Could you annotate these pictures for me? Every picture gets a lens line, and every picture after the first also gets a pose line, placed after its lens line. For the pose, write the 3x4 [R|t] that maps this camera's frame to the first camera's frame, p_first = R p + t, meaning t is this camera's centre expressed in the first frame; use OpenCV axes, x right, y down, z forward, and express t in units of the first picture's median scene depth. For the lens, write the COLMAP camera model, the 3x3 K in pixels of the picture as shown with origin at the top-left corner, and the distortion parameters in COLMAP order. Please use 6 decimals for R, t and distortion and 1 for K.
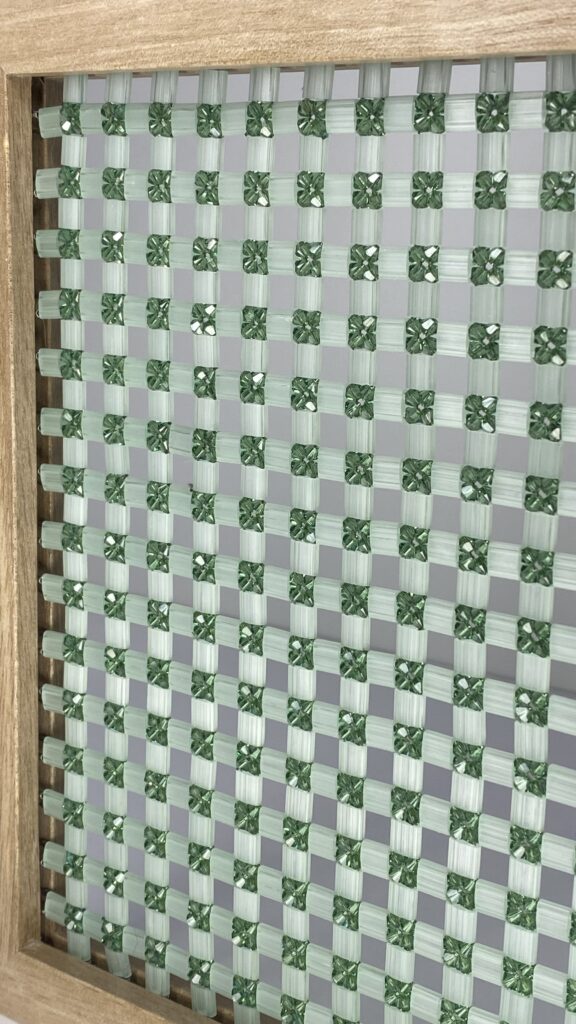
lens RADIAL K [[1539.9, 0, 284.7], [0, 1539.9, 504.3], [0, 0, 1]] dist [0.120157, 0.000000]
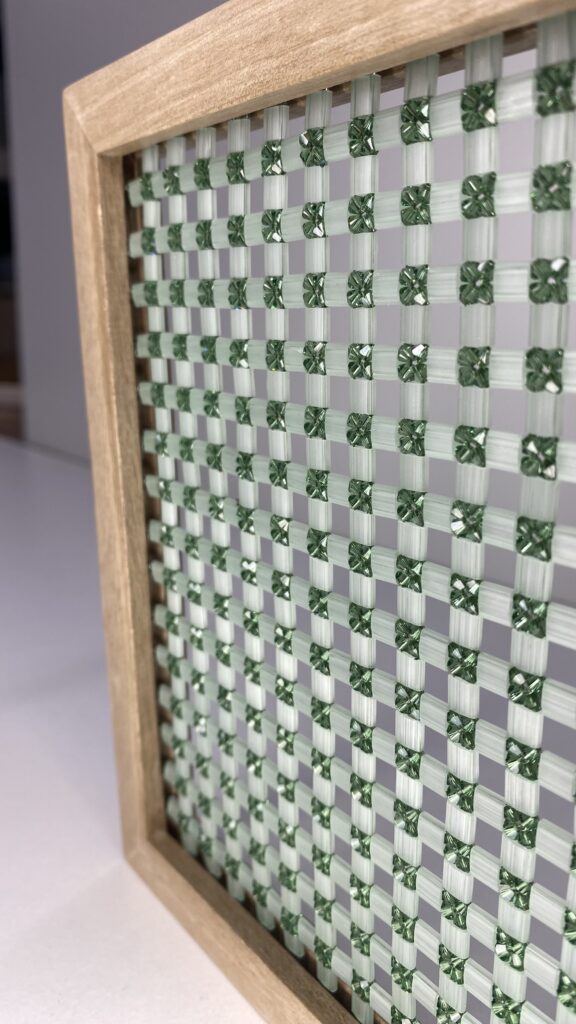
lens RADIAL K [[811.5, 0, 282.5], [0, 811.5, 505.6], [0, 0, 1]] dist [0.004443, -0.038147]
pose [[0.973464, 0.012366, -0.228508, 0.126126], [0.001413, 0.998195, 0.060037, -0.051323], [0.228838, -0.058767, 0.971689, 0.490195]]
